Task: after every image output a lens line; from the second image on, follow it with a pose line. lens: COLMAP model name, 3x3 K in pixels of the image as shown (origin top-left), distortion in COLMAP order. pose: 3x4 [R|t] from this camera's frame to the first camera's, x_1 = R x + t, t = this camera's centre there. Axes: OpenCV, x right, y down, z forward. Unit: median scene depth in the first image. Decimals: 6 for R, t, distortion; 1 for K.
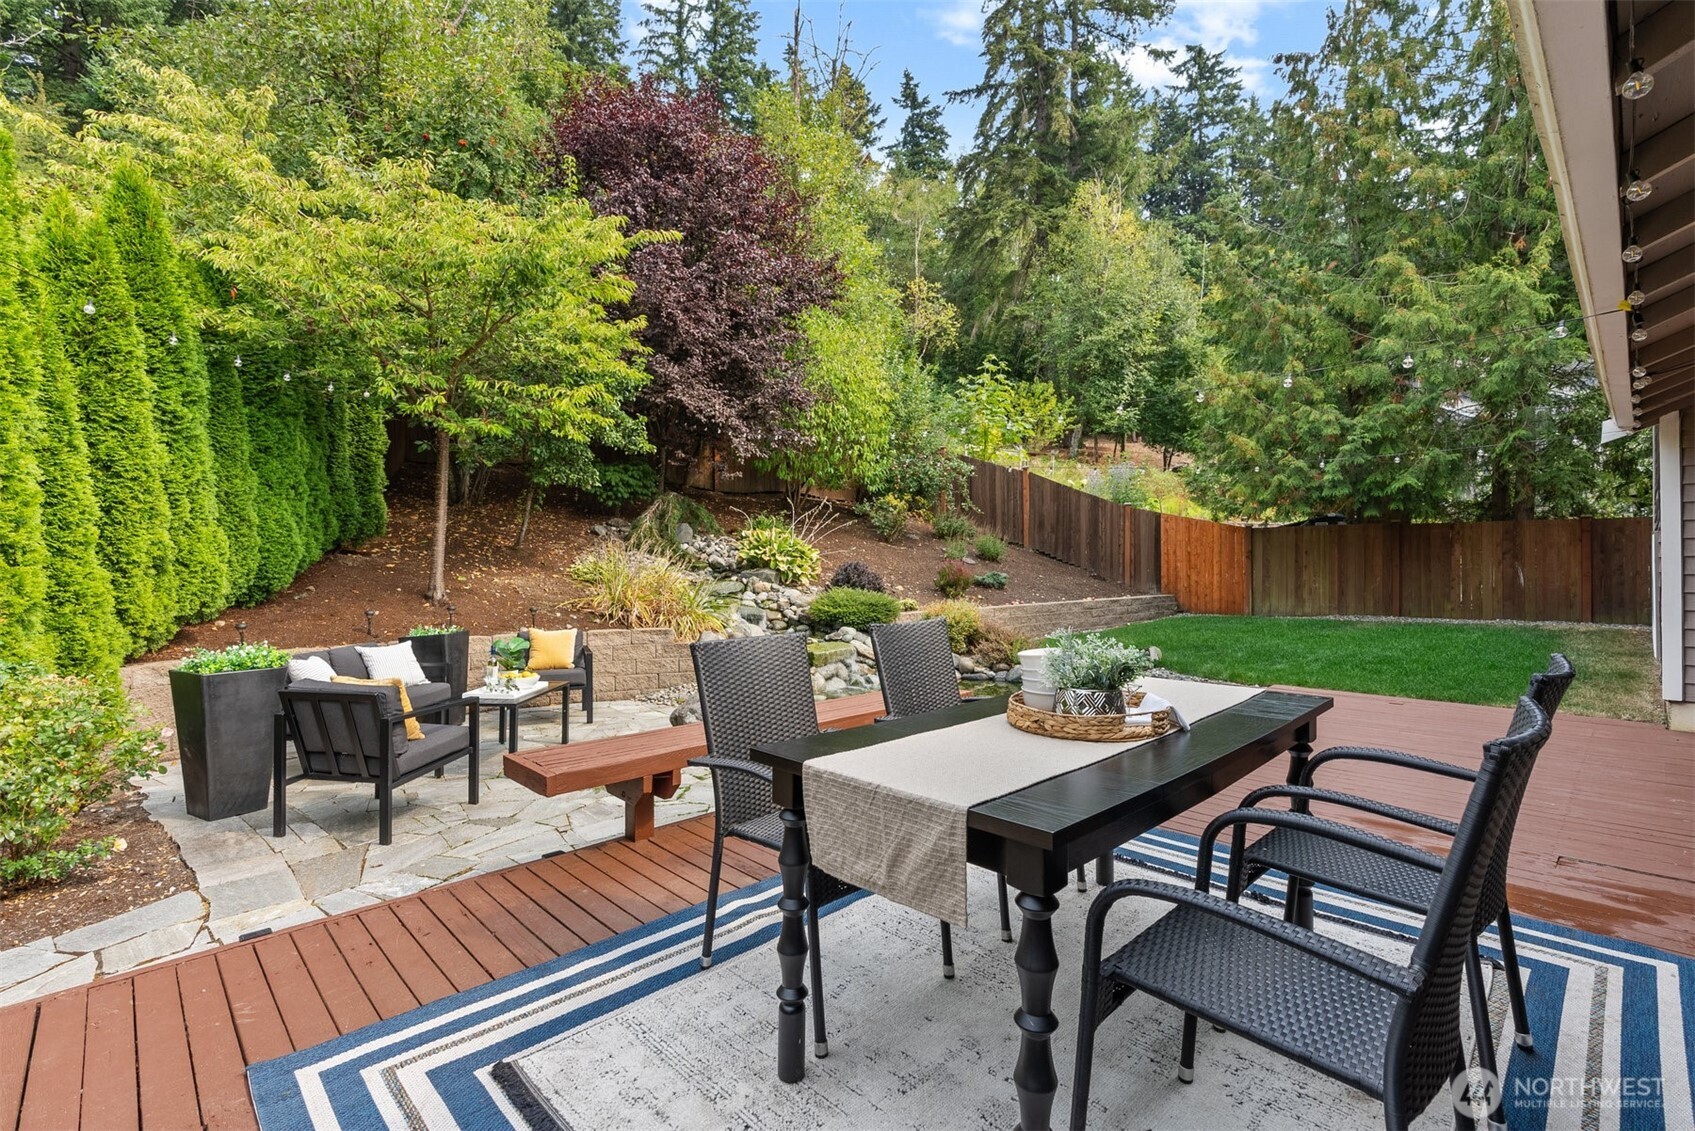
lens RADIAL K [[769.0, 0, 853.4], [0, 769.0, 558.8], [0, 0, 1]] dist [-0.008444, 0.001428]
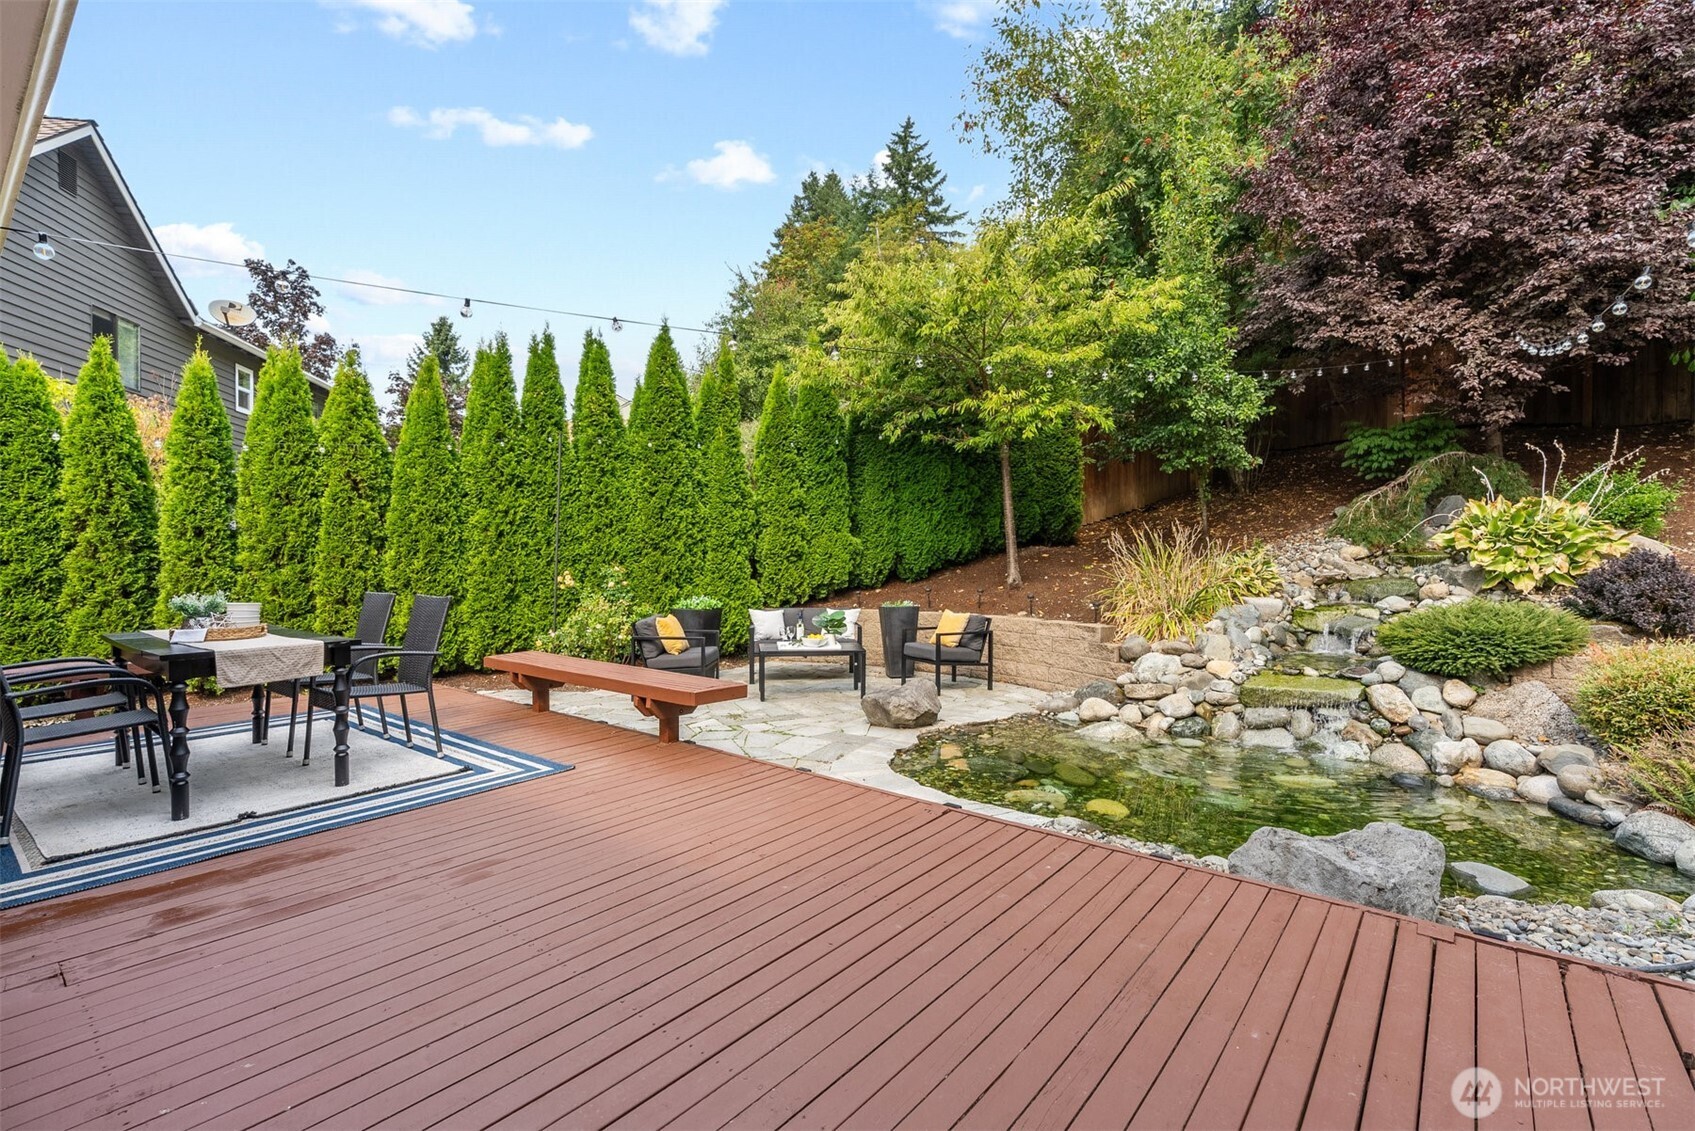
lens RADIAL K [[769.0, 0, 853.4], [0, 769.0, 558.8], [0, 0, 1]] dist [-0.008444, 0.001428]
pose [[0.118682, 0.011707, -0.992863, 0.454226], [0.007727, 0.999889, 0.012713, -0.002347], [0.992902, -0.009181, 0.118578, 0.424862]]
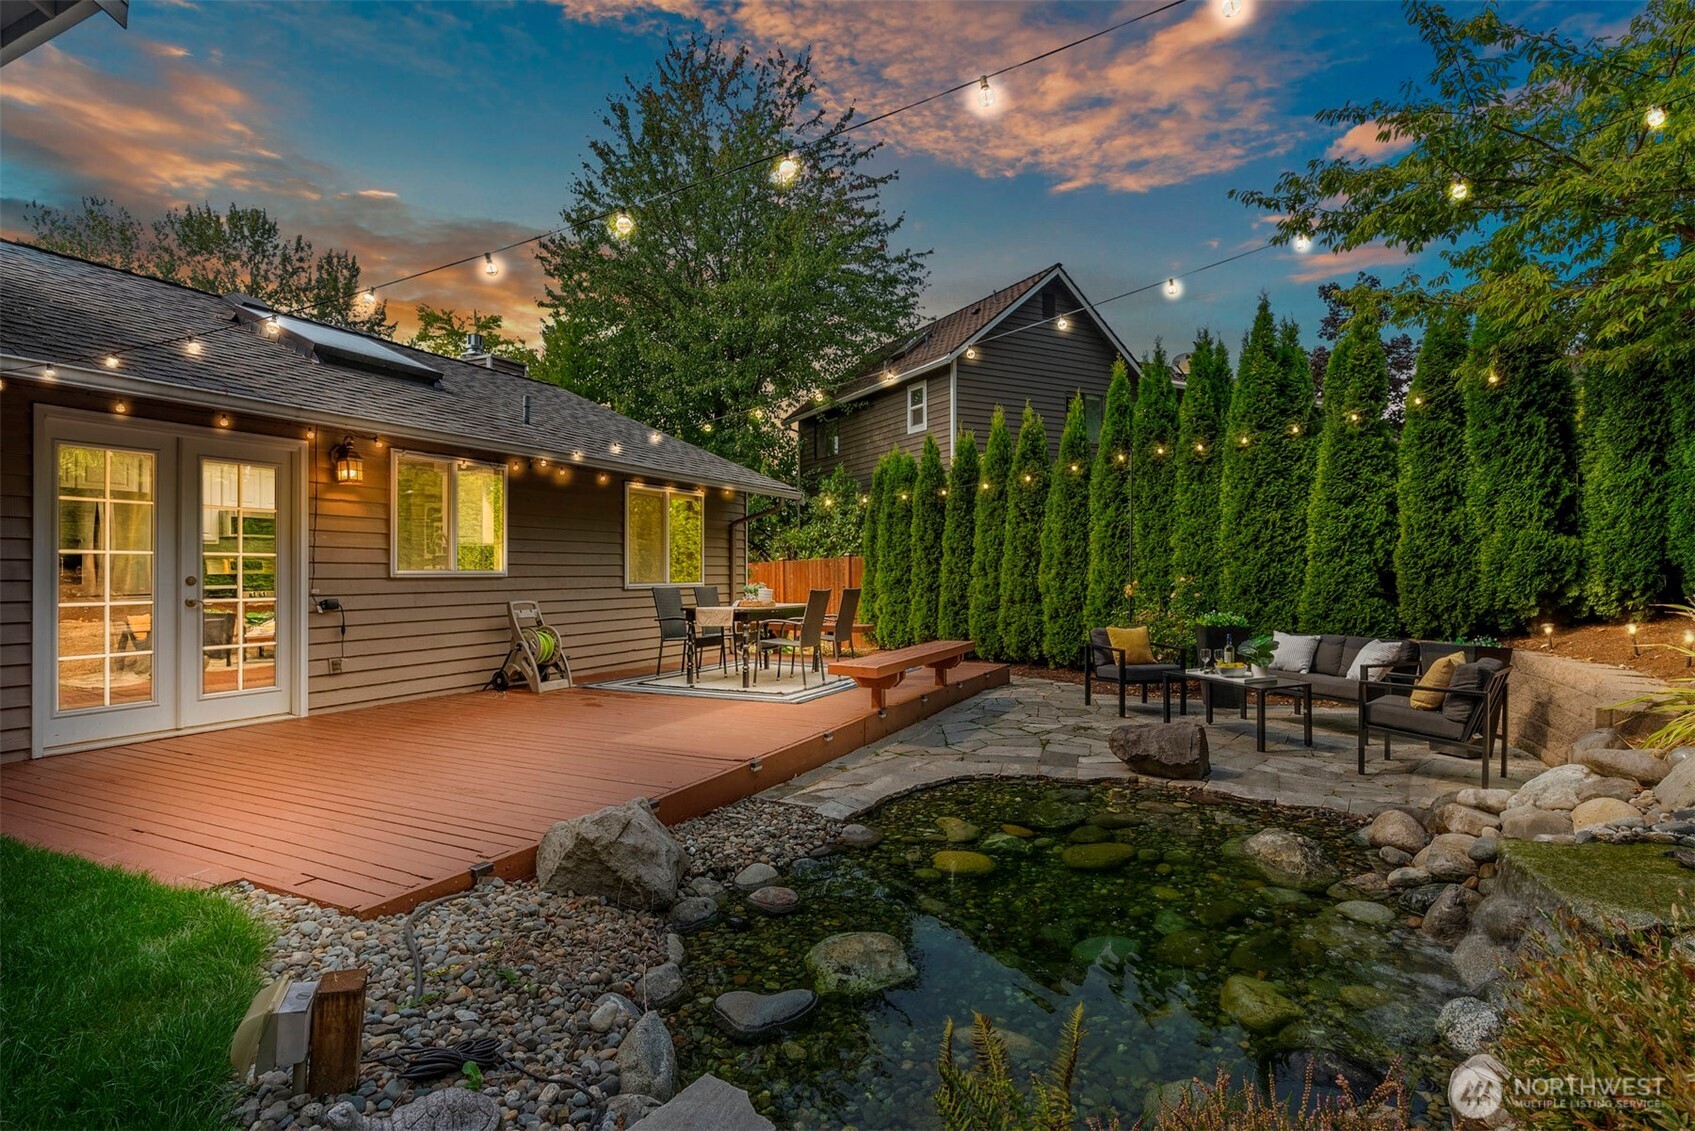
lens RADIAL K [[848.8, 0, 847.5], [0, 848.8, 565.5], [0, 0, 1]] dist [-0.004945, 0.000208]
pose [[-0.937553, 0.001890, -0.347838, 0.252415], [0.005671, 0.999935, -0.009852, 0.007951], [0.347797, -0.011209, -0.937503, 0.926352]]
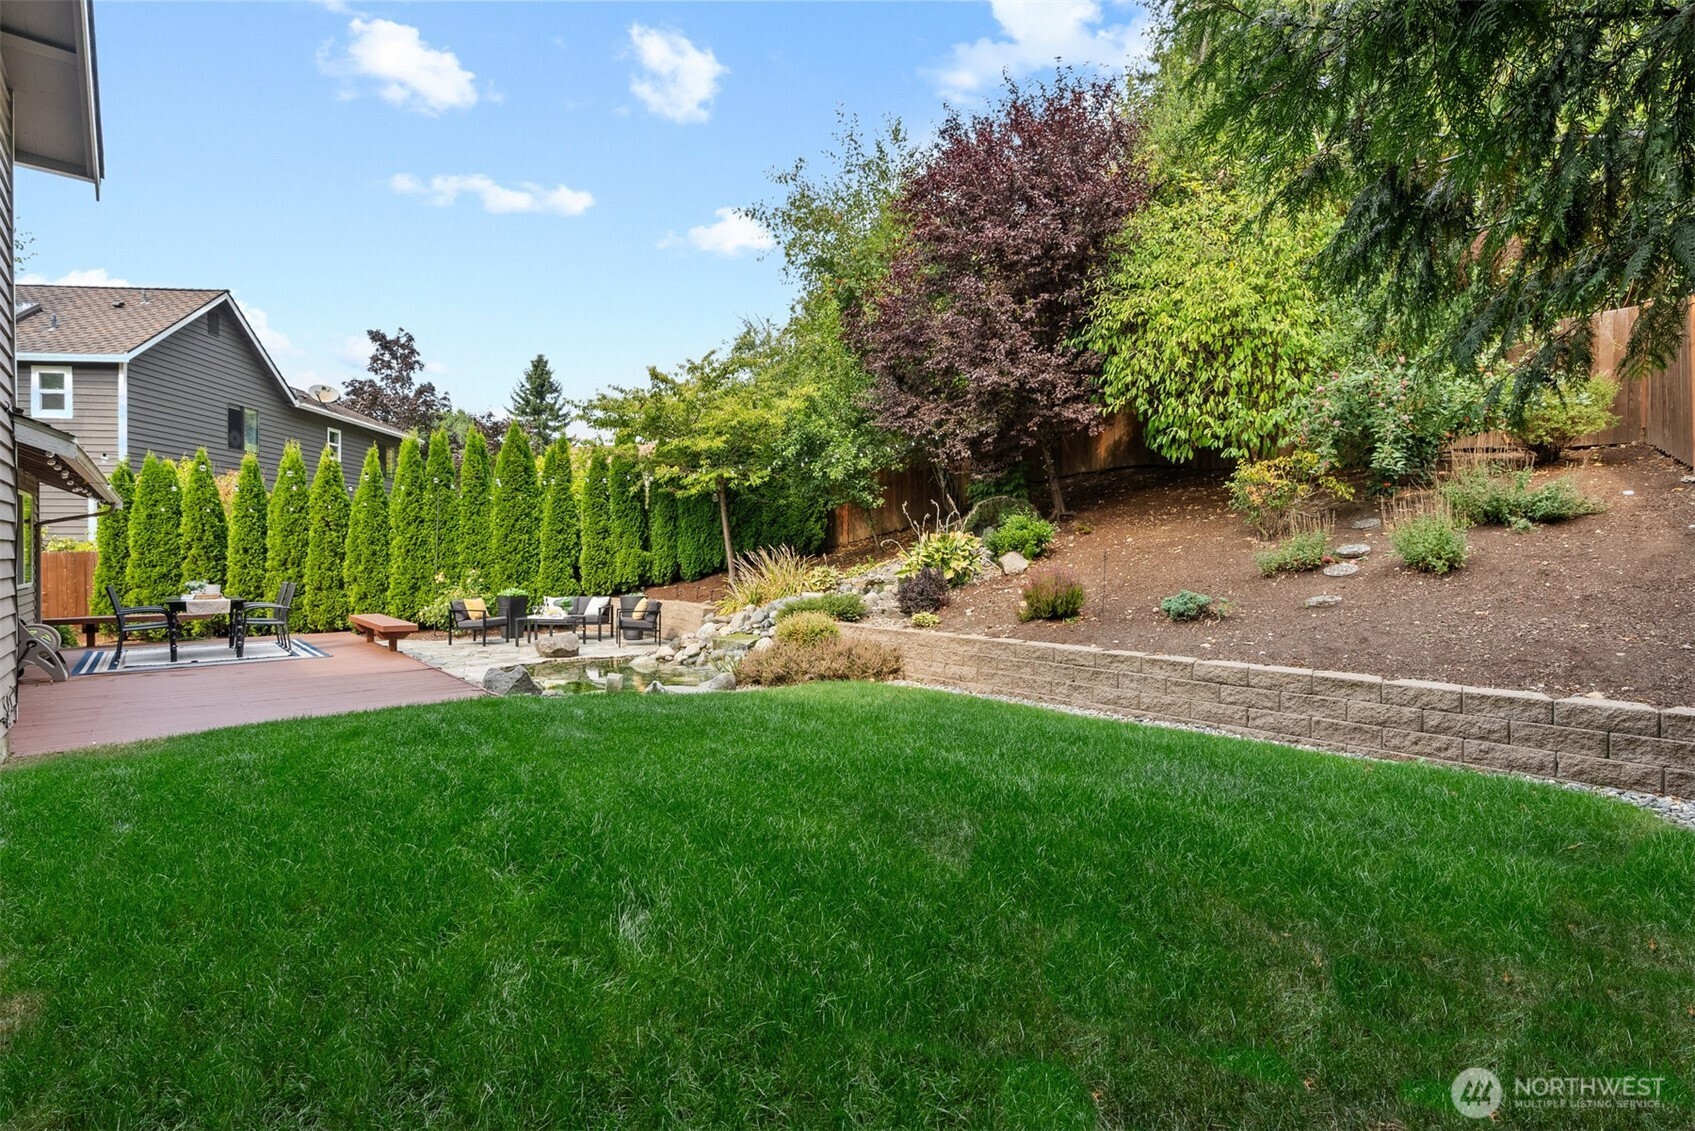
lens RADIAL K [[769.0, 0, 853.4], [0, 769.0, 558.8], [0, 0, 1]] dist [-0.008444, 0.001428]
pose [[-0.038896, 0.008908, -0.999204, 0.919212], [0.003925, 0.999954, 0.008762, -0.014392], [0.999236, -0.003581, -0.038929, 0.959952]]
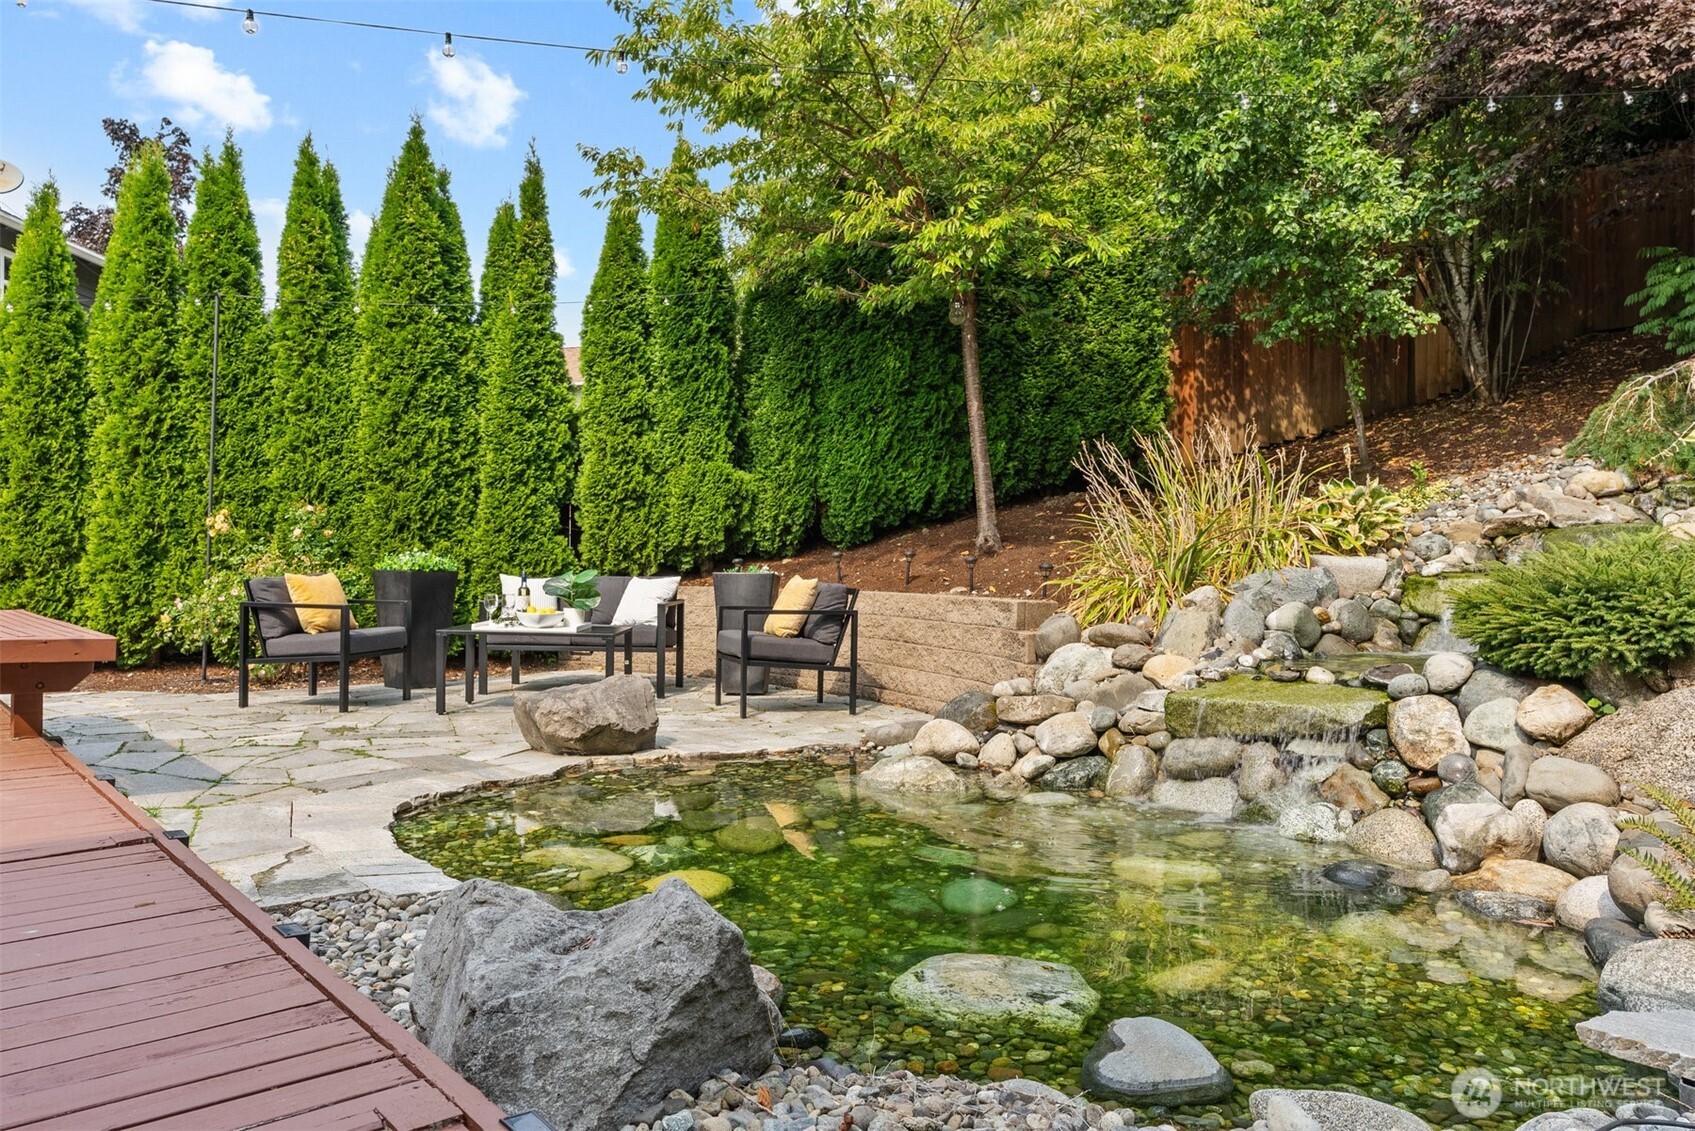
lens RADIAL K [[1192.7, 0, 852.5], [0, 1192.7, 559.5], [0, 0, 1]] dist [0.004184, 0.000965]
pose [[-0.058143, 0.004730, -0.998297, 0.394977], [-0.001698, 0.999987, 0.004837, 0.042587], [0.998307, 0.001977, -0.058134, 0.662133]]
